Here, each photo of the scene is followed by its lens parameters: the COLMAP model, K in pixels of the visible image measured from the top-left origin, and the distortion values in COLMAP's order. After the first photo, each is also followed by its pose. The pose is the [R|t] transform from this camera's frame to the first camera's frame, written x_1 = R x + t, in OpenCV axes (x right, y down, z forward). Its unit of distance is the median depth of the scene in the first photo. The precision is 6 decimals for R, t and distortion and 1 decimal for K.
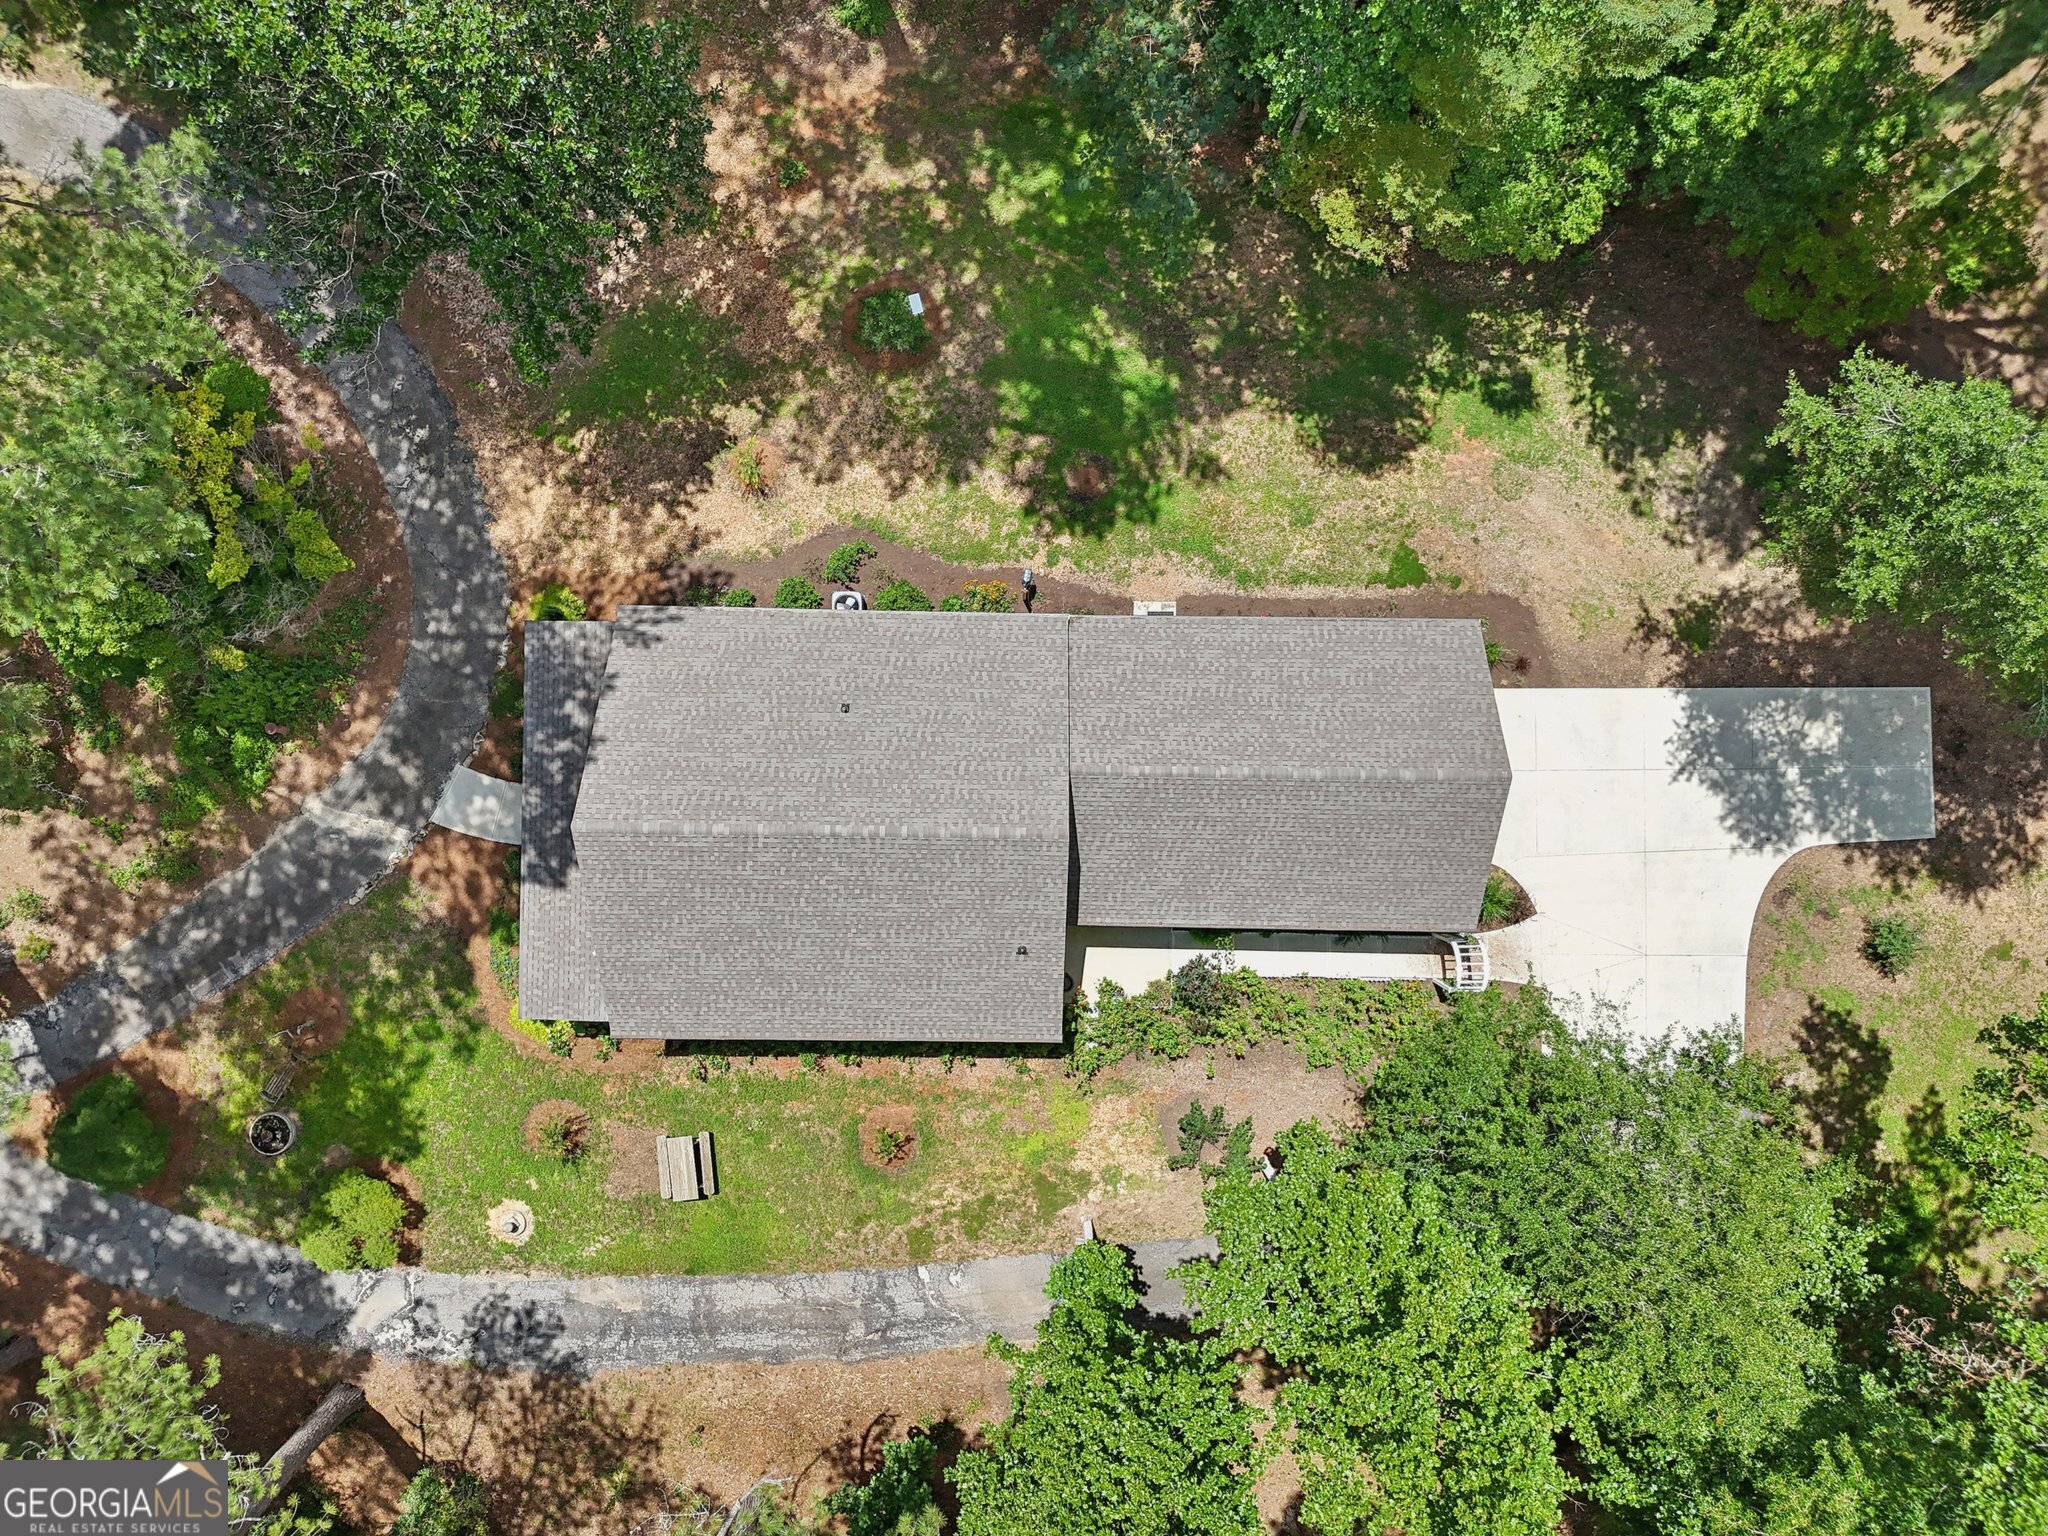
lens RADIAL K [[1429.4, 0, 1026.9], [0, 1429.4, 769.4], [0, 0, 1]] dist [0.027389, -0.005947]
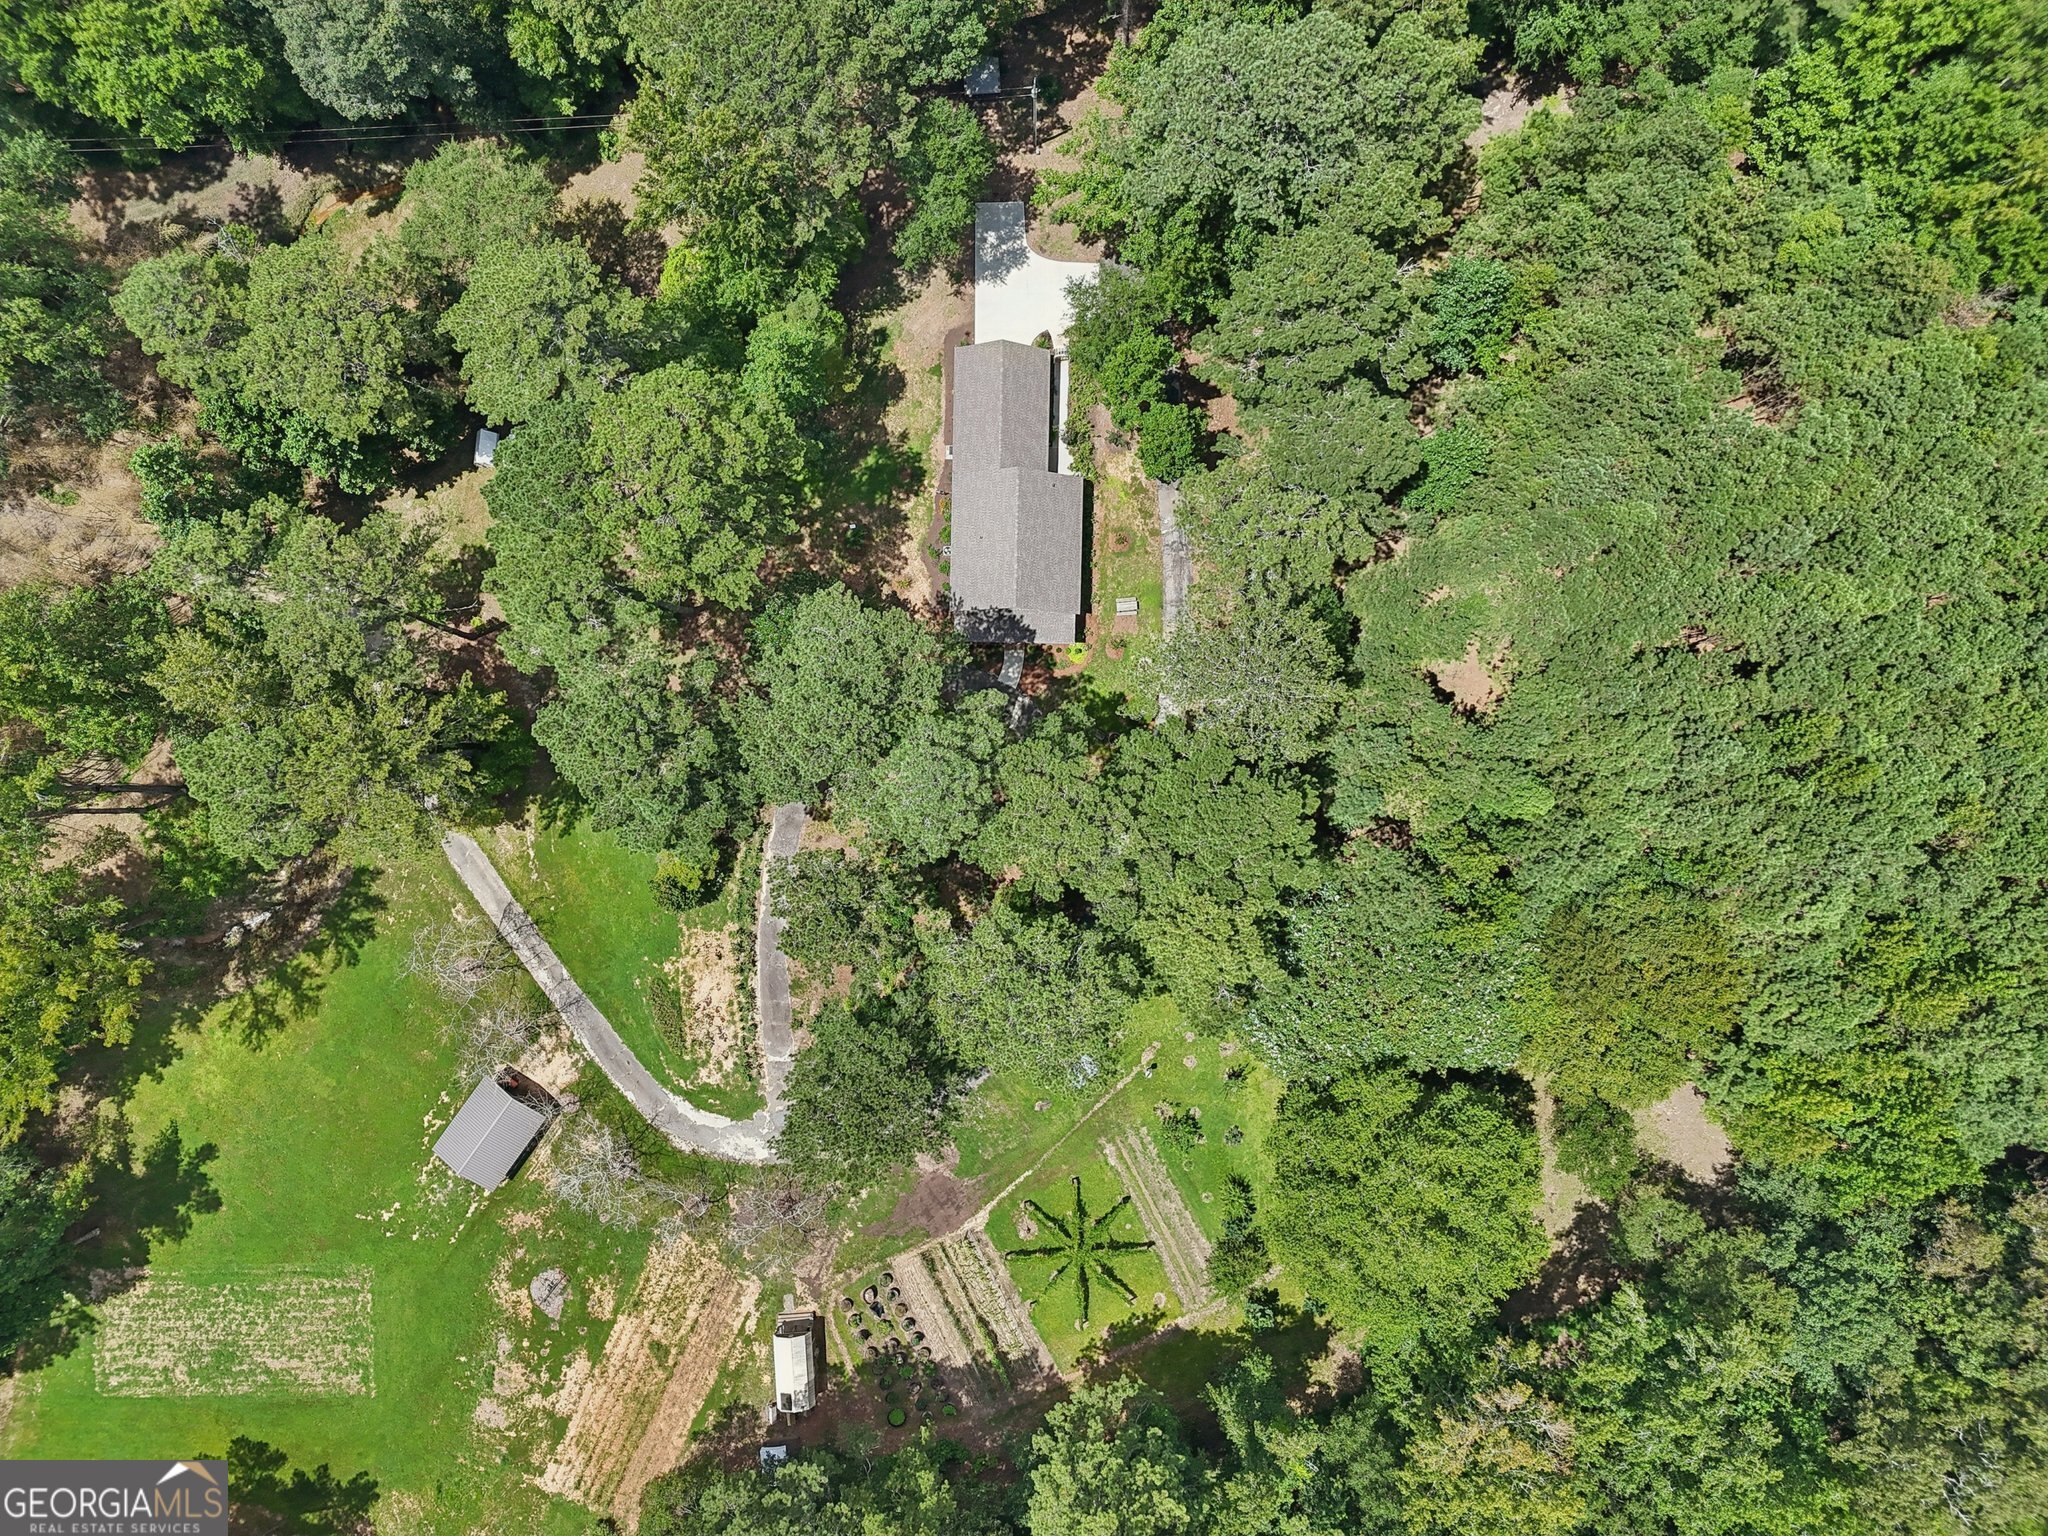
lens RADIAL K [[1429.4, 0, 1017.5], [0, 1429.4, 767.3], [0, 0, 1]] dist [0.027389, -0.005947]
pose [[0.008204, -0.999519, -0.029900, -0.494528], [0.999870, 0.008615, -0.013637, 0.083419], [0.013888, -0.029785, 0.999460, -2.105228]]
